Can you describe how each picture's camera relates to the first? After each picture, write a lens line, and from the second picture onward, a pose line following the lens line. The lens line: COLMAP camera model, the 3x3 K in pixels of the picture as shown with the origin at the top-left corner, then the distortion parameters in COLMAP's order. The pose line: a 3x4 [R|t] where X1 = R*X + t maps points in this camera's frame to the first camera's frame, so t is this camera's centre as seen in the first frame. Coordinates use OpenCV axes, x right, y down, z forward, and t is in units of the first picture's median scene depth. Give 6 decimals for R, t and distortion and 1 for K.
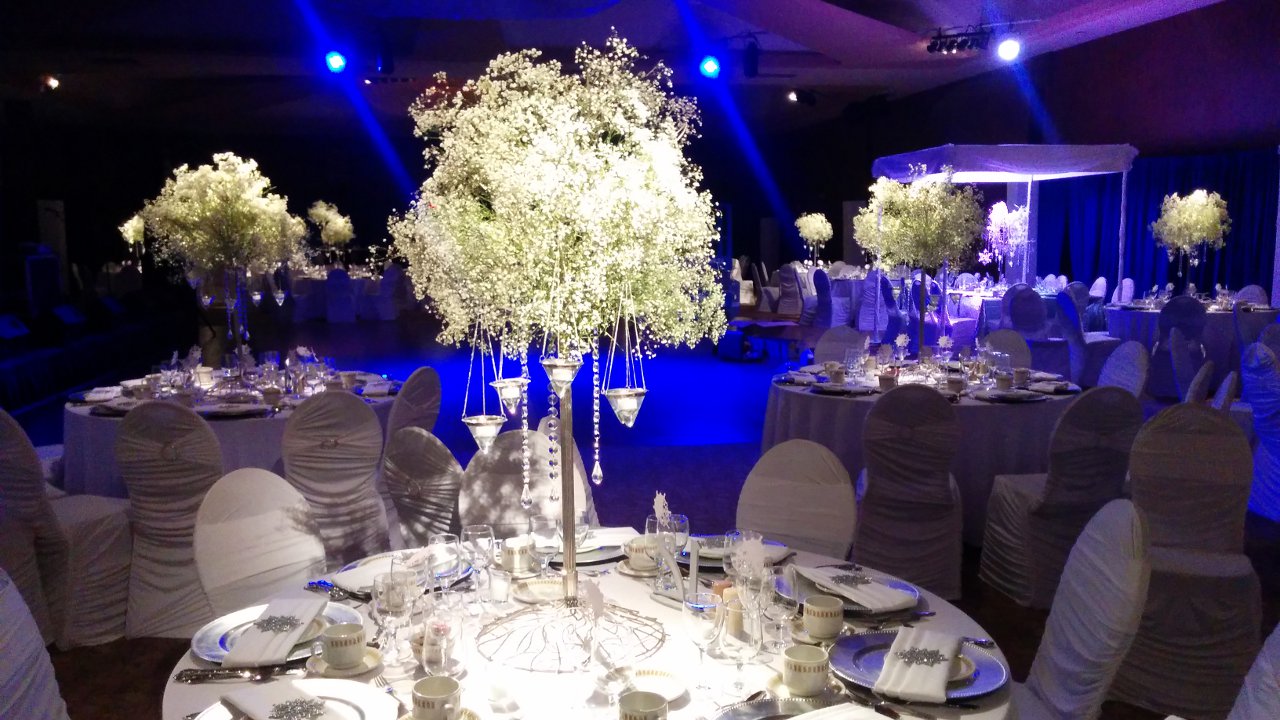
lens RADIAL K [[1193.2, 0, 638.9], [0, 1193.2, 359.2], [0, 0, 1]] dist [0.063773, -0.013880]
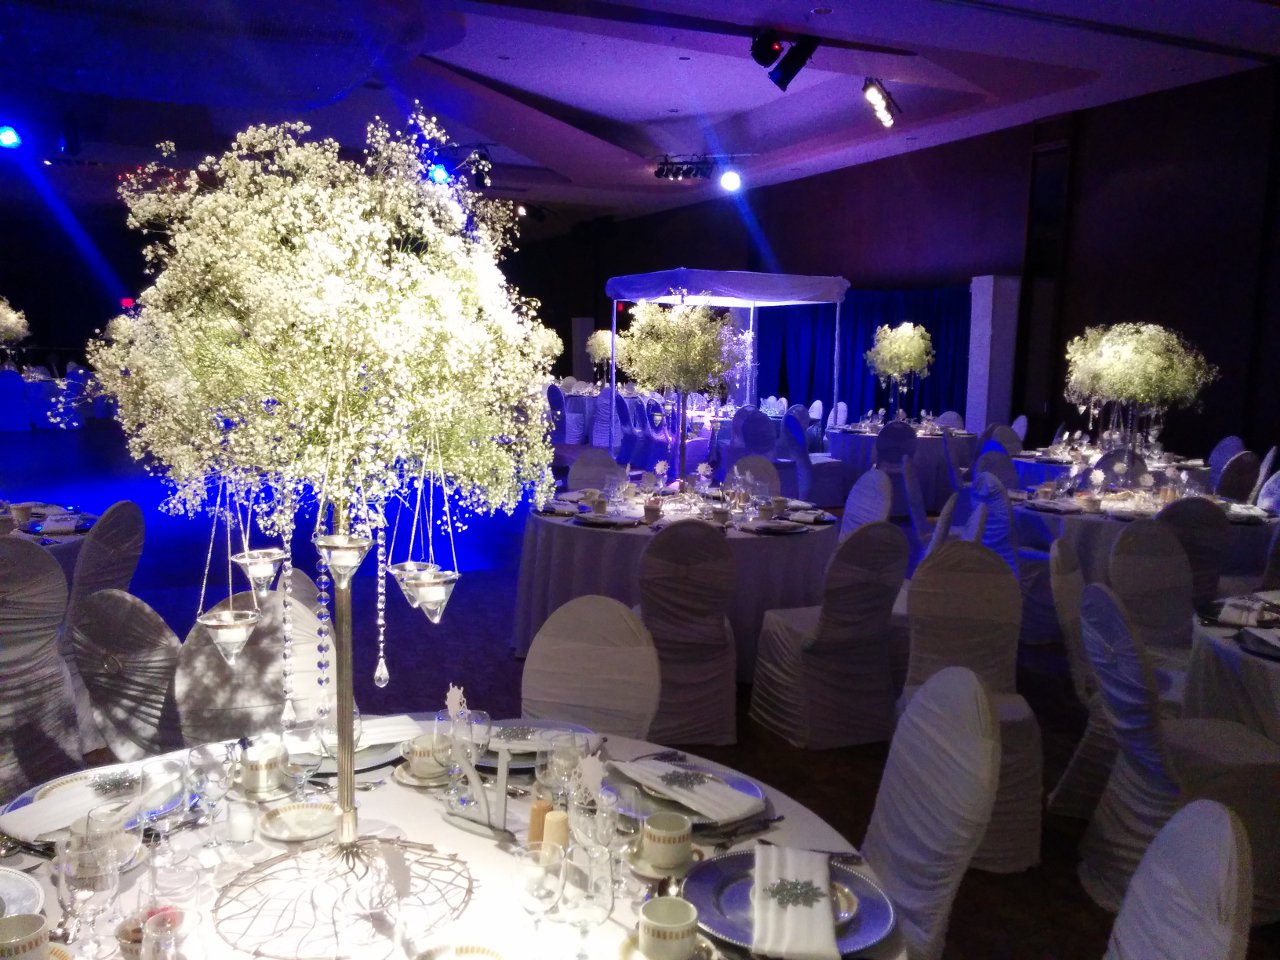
lens RADIAL K [[1145.9, 0, 667.8], [0, 1145.9, 461.8], [0, 0, 1]] dist [0.086310, -0.089436]
pose [[0.964284, 0.004144, 0.264839, -0.048846], [-0.003539, 0.999990, -0.002764, -0.036887], [-0.264848, 0.001728, 0.964289, 0.198522]]
